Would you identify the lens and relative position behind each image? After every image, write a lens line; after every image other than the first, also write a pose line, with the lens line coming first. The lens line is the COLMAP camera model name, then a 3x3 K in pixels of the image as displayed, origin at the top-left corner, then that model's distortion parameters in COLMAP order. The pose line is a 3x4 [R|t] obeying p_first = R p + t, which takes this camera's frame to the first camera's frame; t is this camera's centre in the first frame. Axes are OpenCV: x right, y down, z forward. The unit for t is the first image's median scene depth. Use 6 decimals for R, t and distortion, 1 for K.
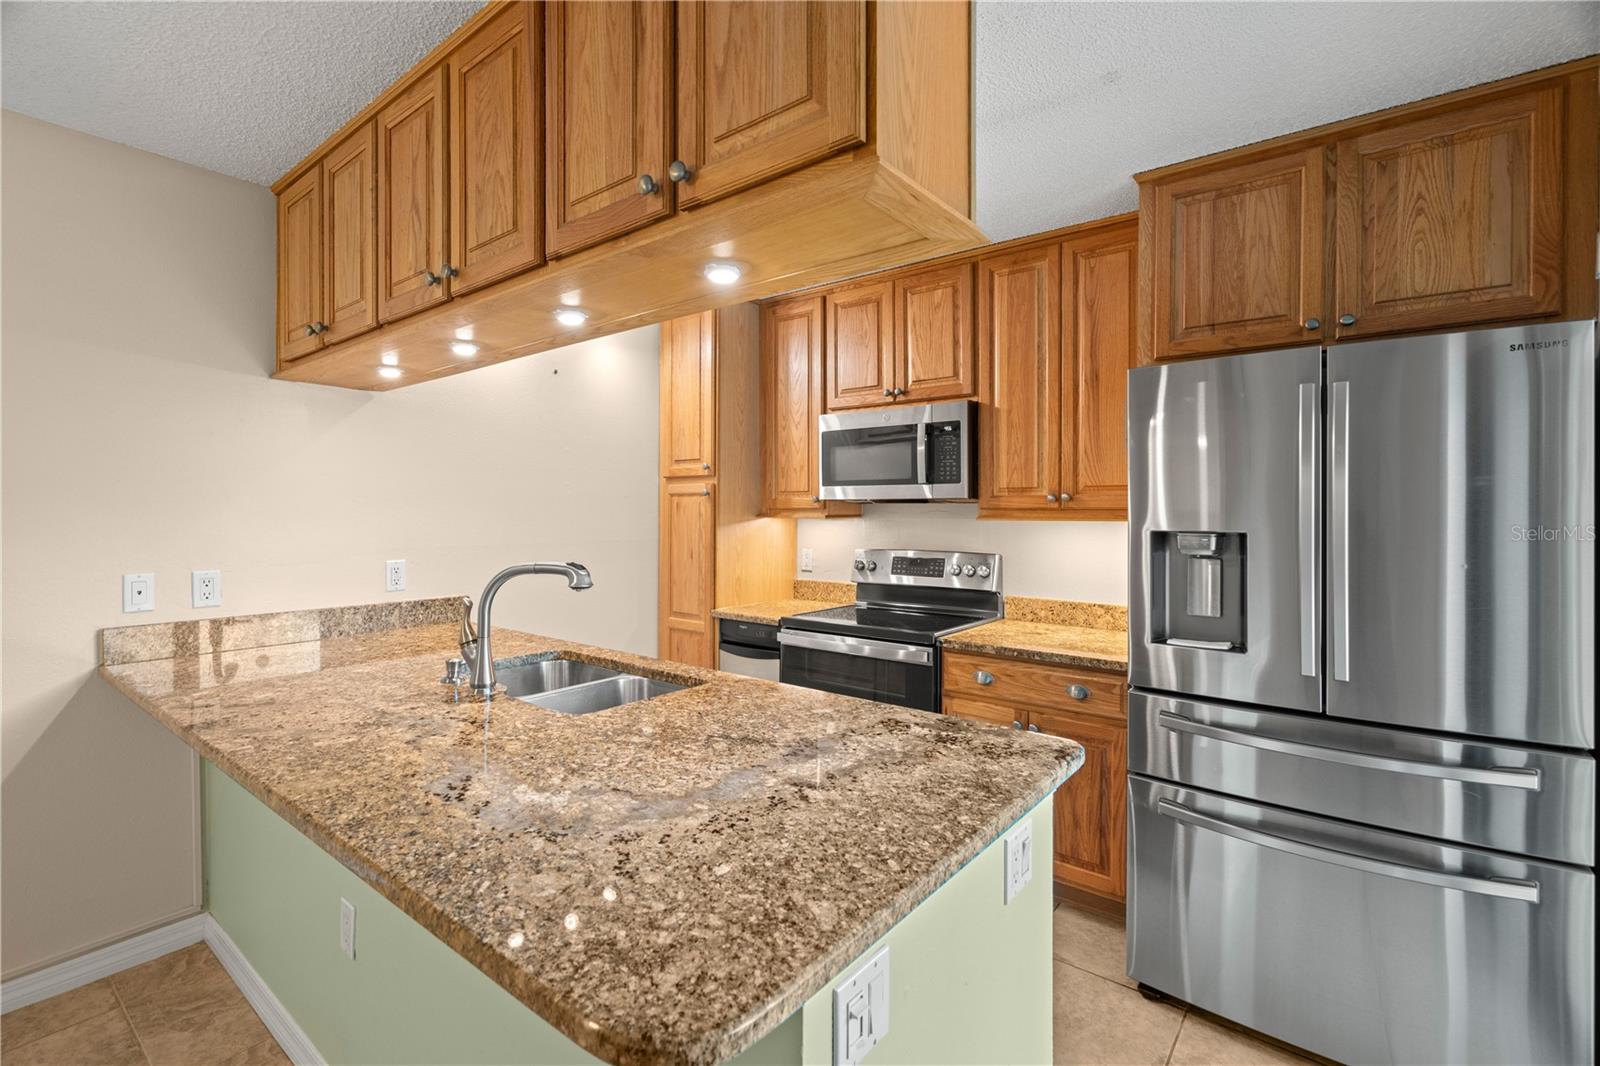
lens RADIAL K [[725.2, 0, 797.7], [0, 725.2, 518.5], [0, 0, 1]] dist [-0.004043, 0.000143]
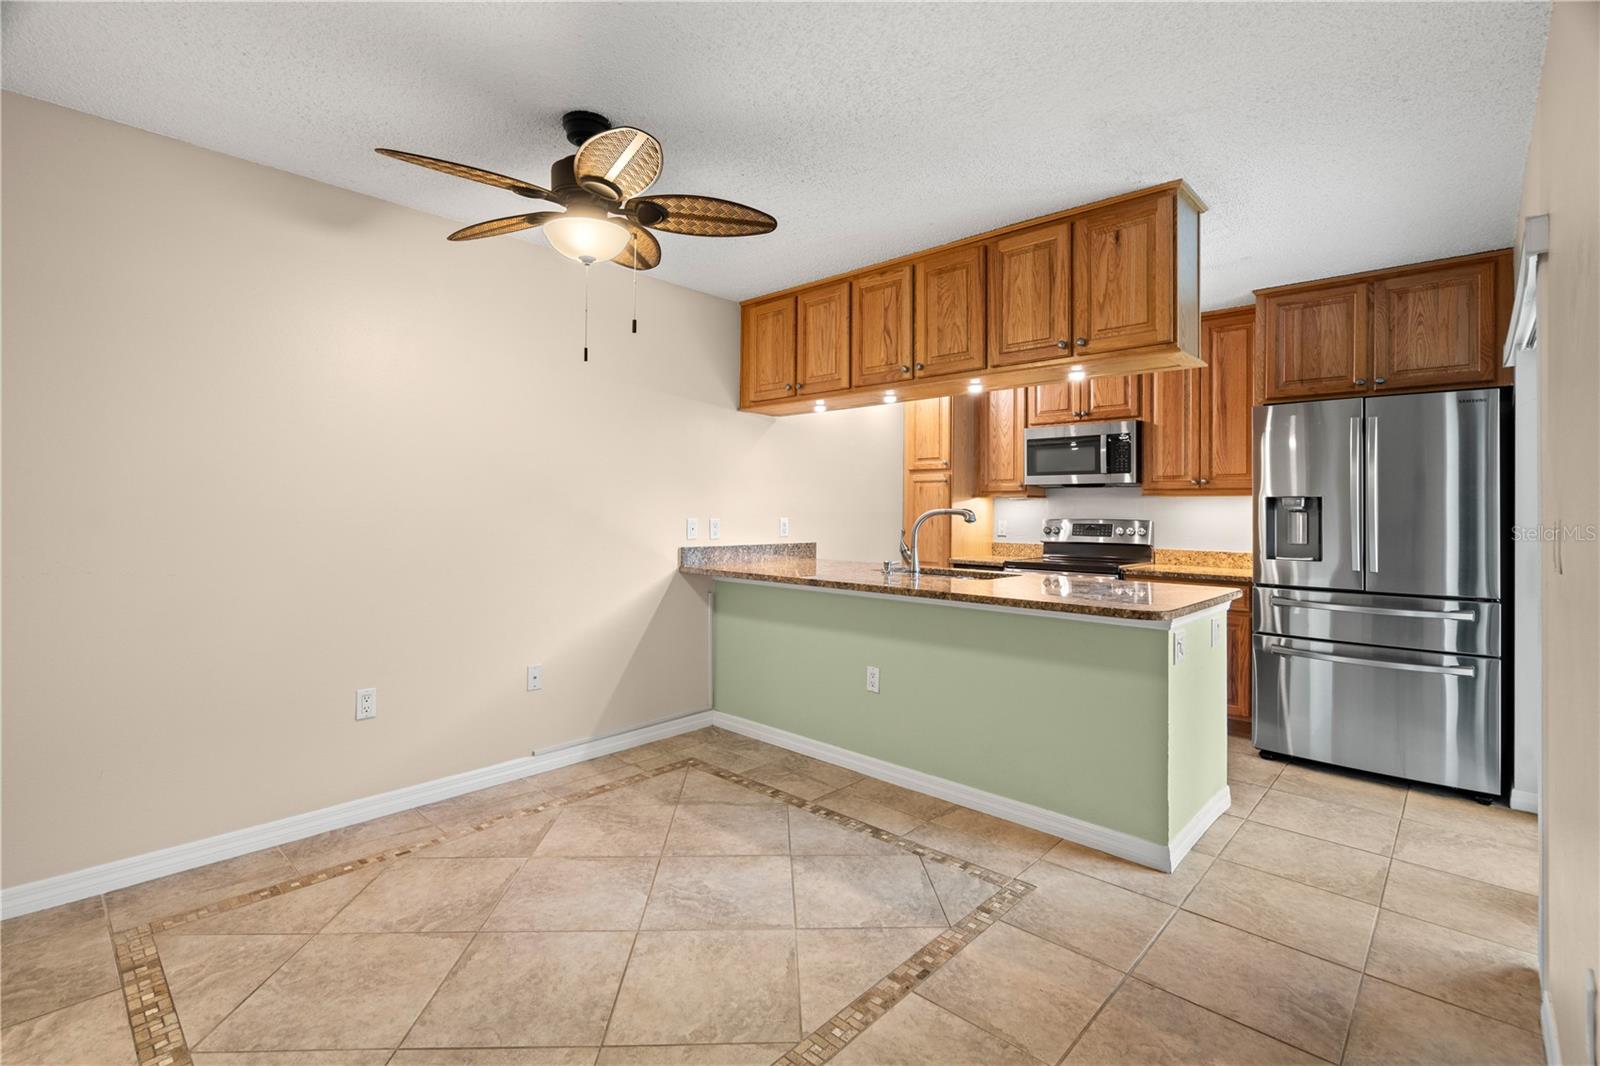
lens RADIAL K [[737.6, 0, 791.7], [0, 737.6, 508.7], [0, 0, 1]] dist [-0.003705, -0.000304]
pose [[0.996872, 0.005992, -0.078809, -0.507000], [-0.007194, 0.999862, -0.014974, 0.076457], [0.078709, 0.015494, 0.996777, -0.854015]]
